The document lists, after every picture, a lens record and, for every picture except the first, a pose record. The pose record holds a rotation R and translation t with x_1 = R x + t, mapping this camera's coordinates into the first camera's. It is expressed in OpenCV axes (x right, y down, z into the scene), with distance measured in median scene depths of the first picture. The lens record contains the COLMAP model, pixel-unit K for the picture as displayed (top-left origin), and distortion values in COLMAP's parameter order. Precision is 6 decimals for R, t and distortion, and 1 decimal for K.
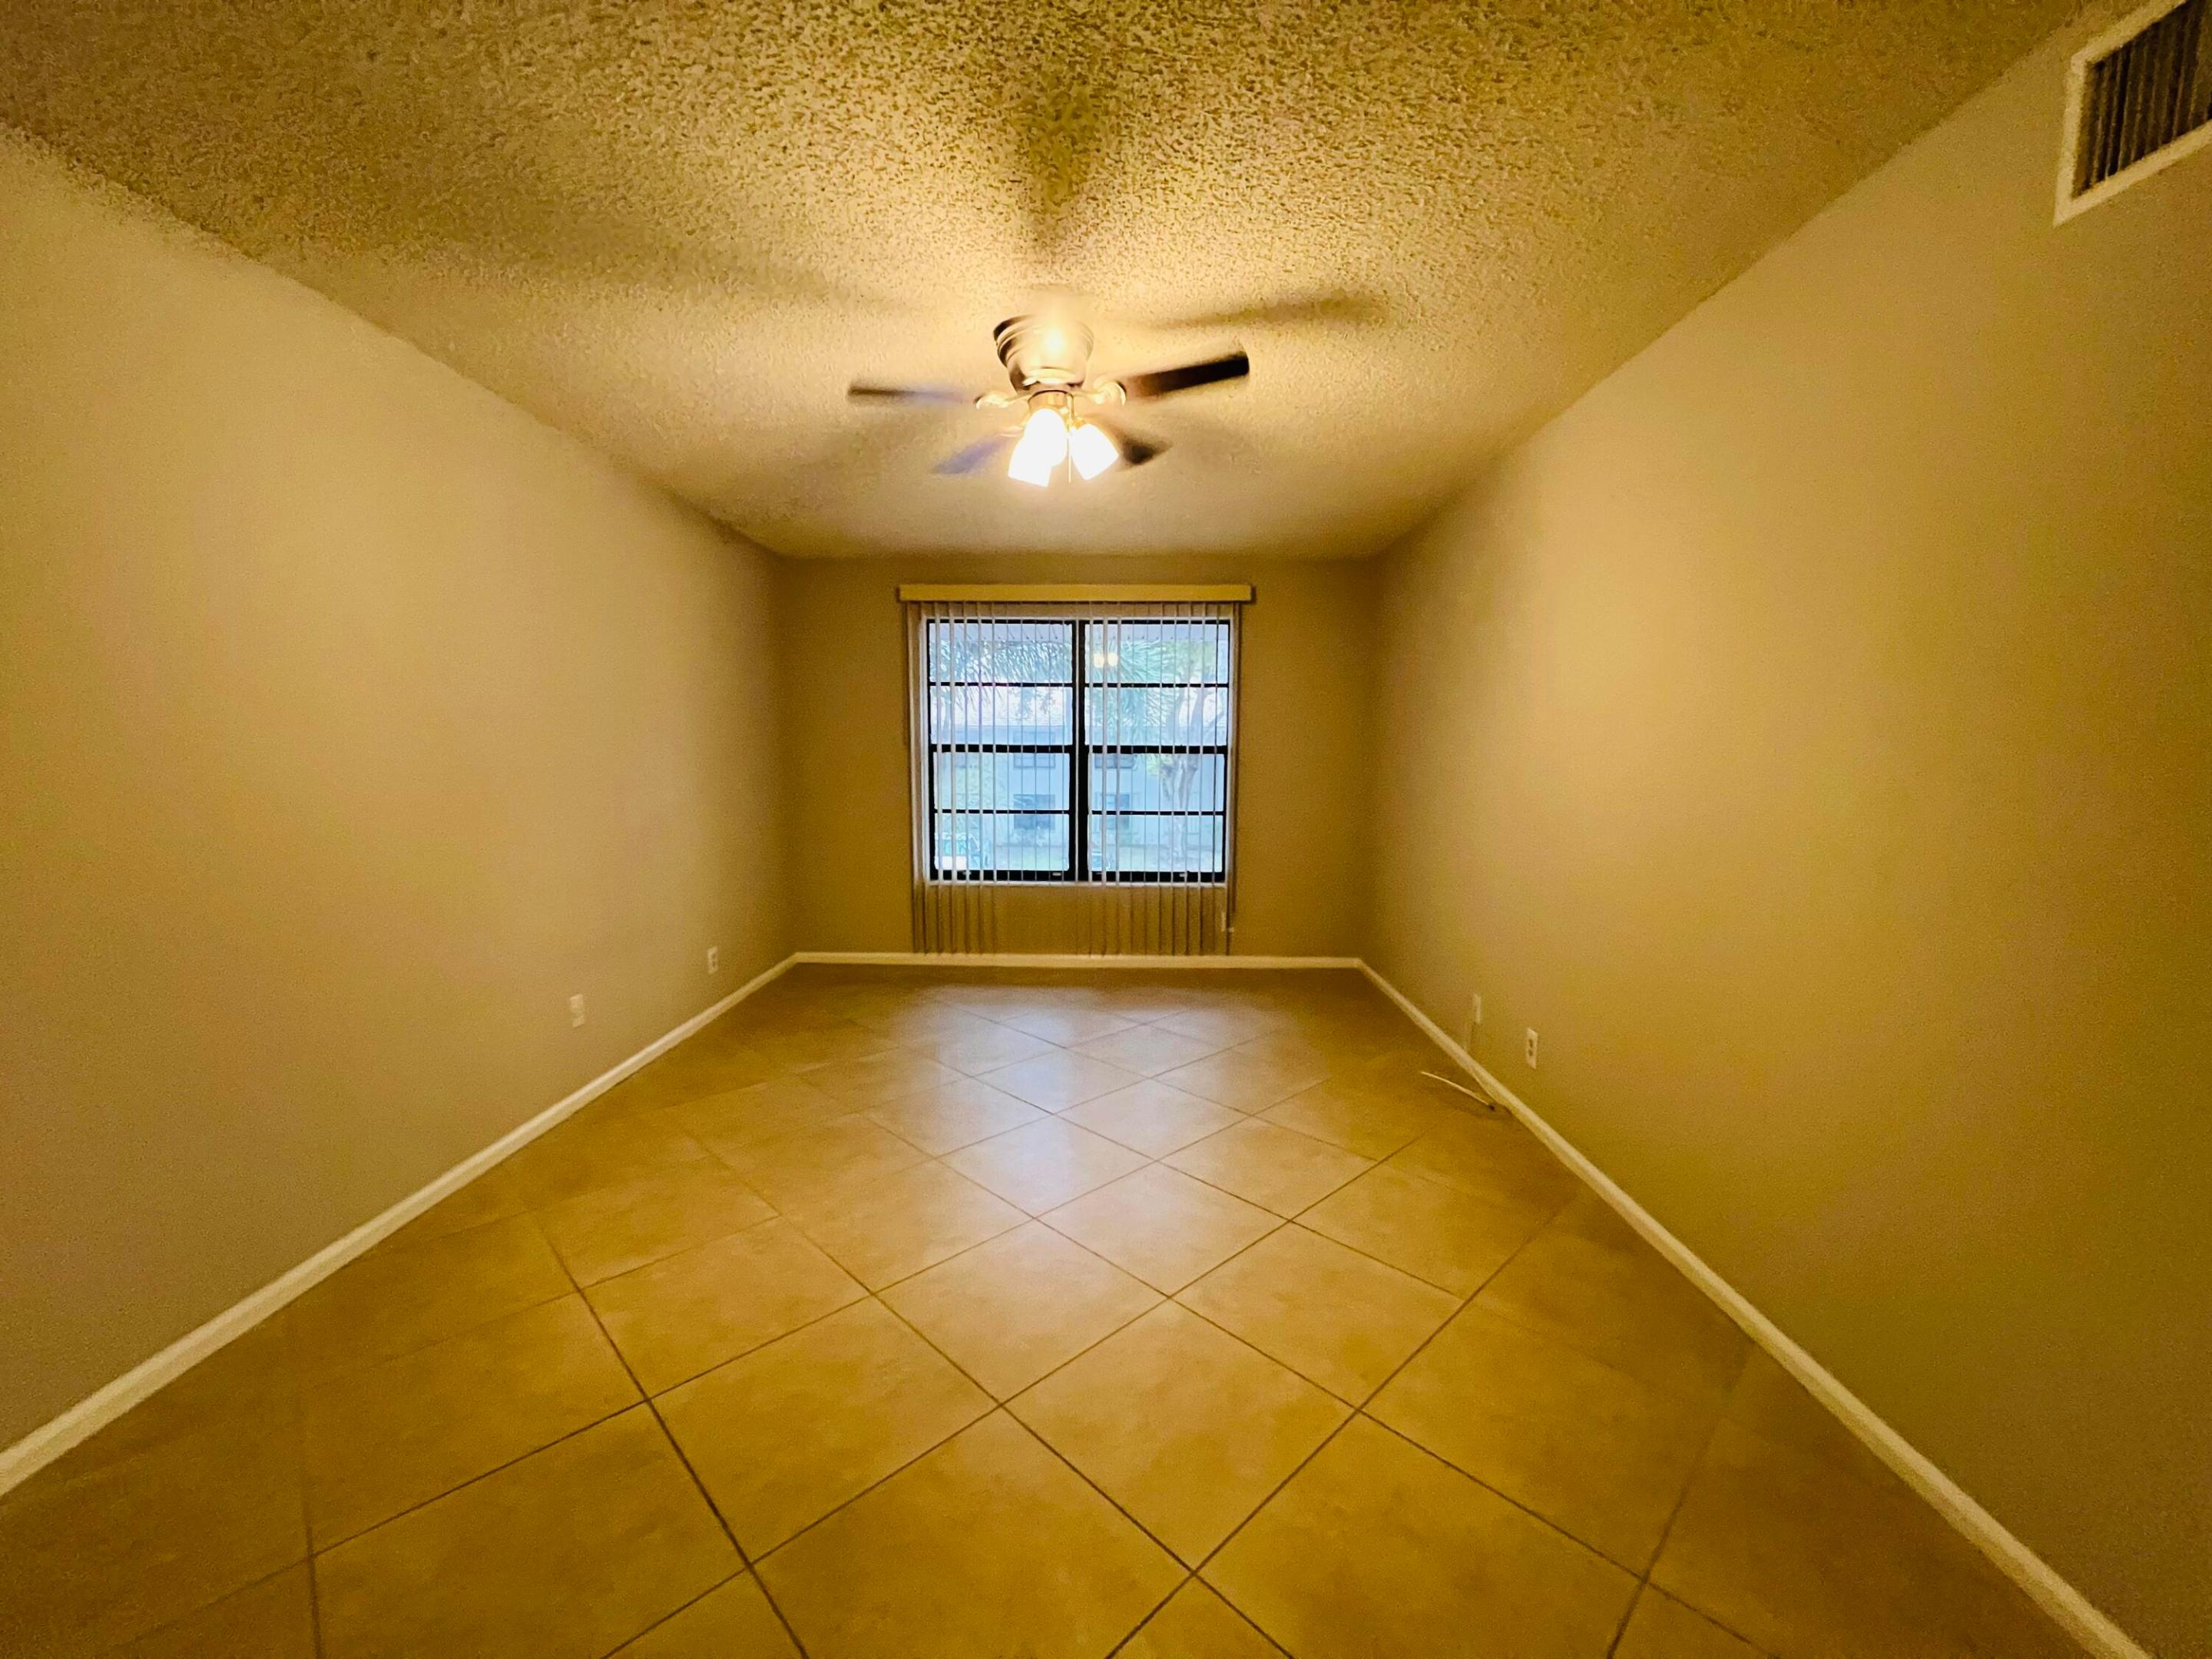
lens RADIAL K [[883.1, 0, 1108.1], [0, 883.1, 833.7], [0, 0, 1]] dist [-0.002316, -0.000198]
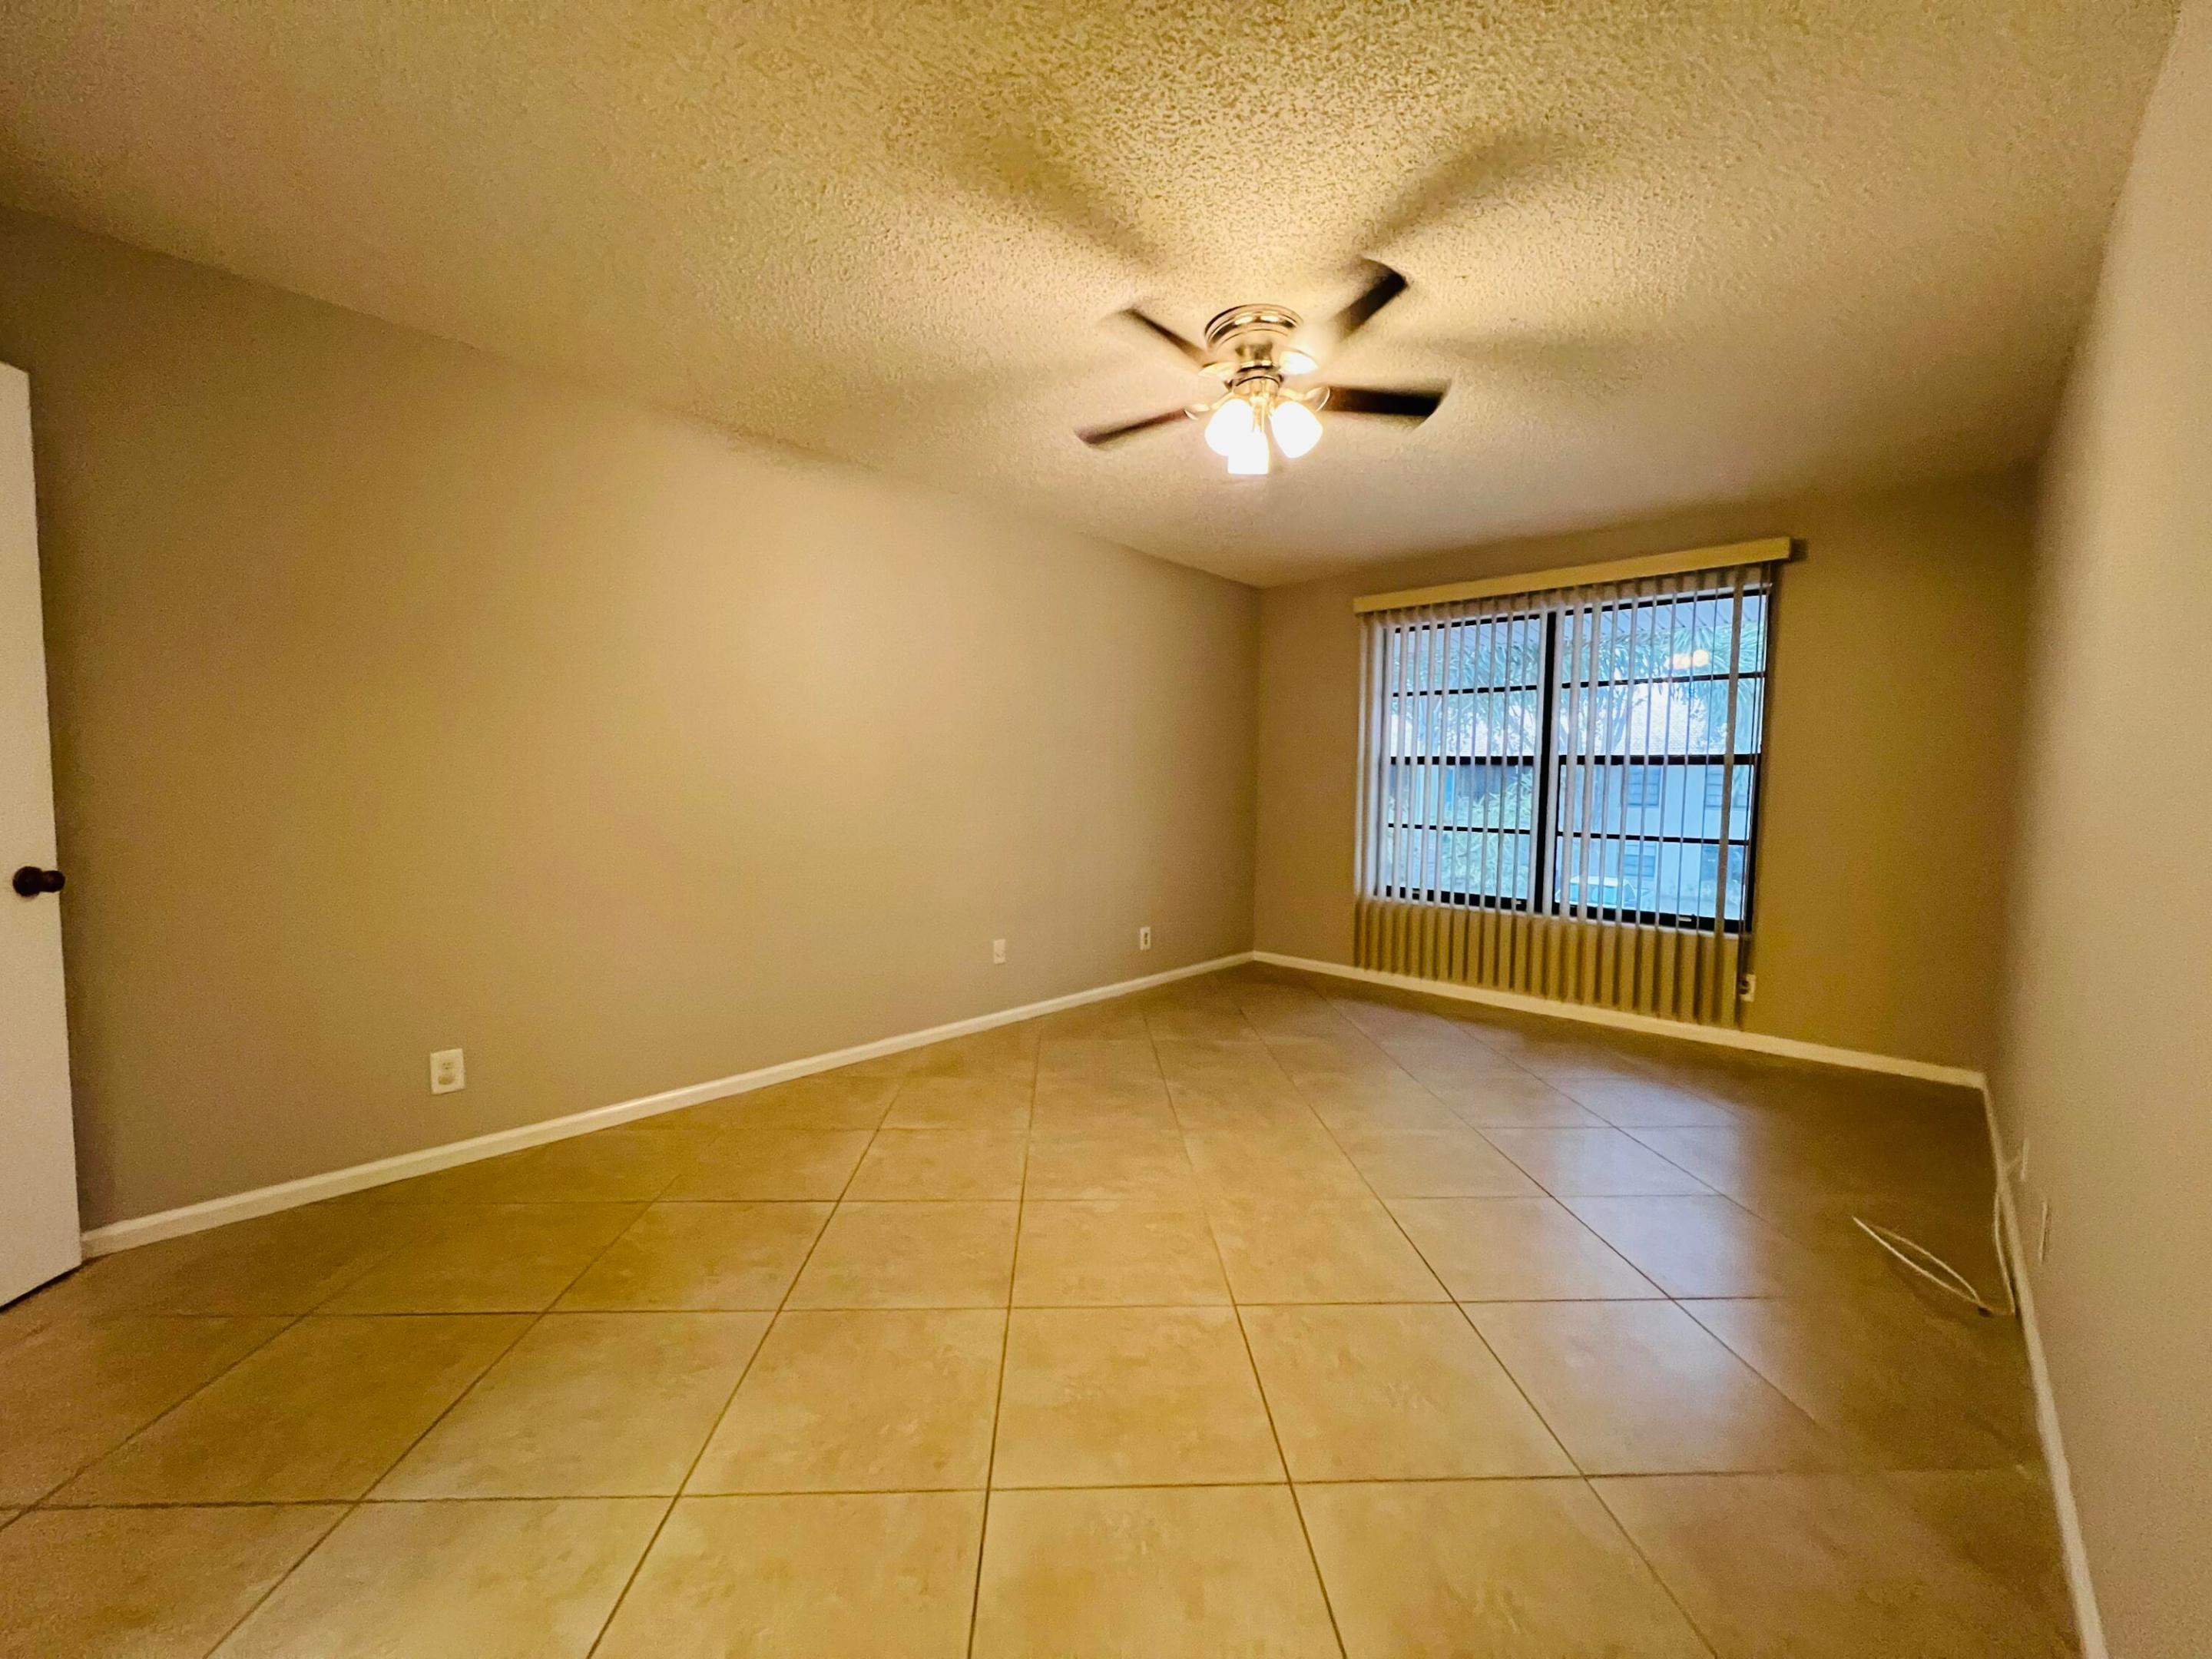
lens RADIAL K [[883.1, 0, 1108.1], [0, 883.1, 833.7], [0, 0, 1]] dist [-0.002316, -0.000198]
pose [[0.747022, 0.046672, -0.663159, 0.236531], [-0.073740, 0.997194, -0.012884, 0.020471], [0.660697, 0.058526, 0.748367, 0.075272]]
